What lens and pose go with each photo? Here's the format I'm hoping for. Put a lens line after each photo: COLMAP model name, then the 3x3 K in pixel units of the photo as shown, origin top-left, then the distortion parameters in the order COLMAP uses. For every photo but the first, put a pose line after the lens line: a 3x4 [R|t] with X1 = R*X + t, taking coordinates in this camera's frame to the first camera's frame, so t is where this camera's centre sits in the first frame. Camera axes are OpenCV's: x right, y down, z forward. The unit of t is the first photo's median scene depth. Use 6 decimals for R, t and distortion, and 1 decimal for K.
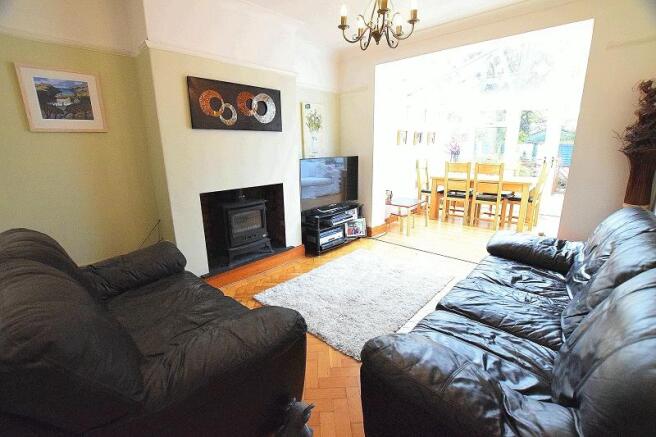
lens RADIAL K [[300.8, 0, 327.8], [0, 300.8, 218.6], [0, 0, 1]] dist [-0.003895, -0.000465]
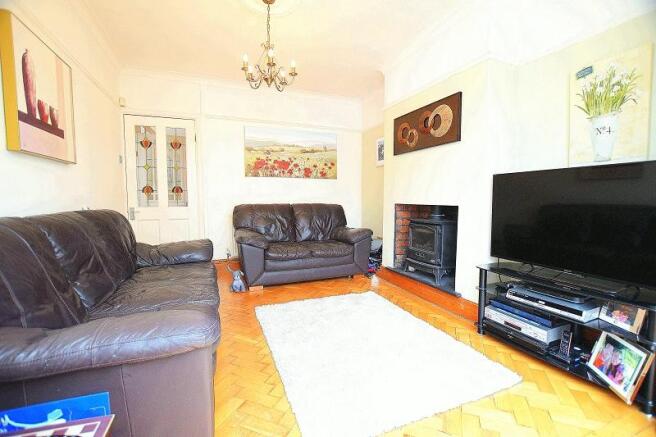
lens RADIAL K [[300.8, 0, 328.1], [0, 300.8, 218.1], [0, 0, 1]] dist [-0.003895, -0.000465]
pose [[-0.438835, 0.064862, -0.896223, 0.761503], [-0.213417, 0.961328, 0.174074, -0.165876], [0.872855, 0.267659, -0.408022, 1.133806]]
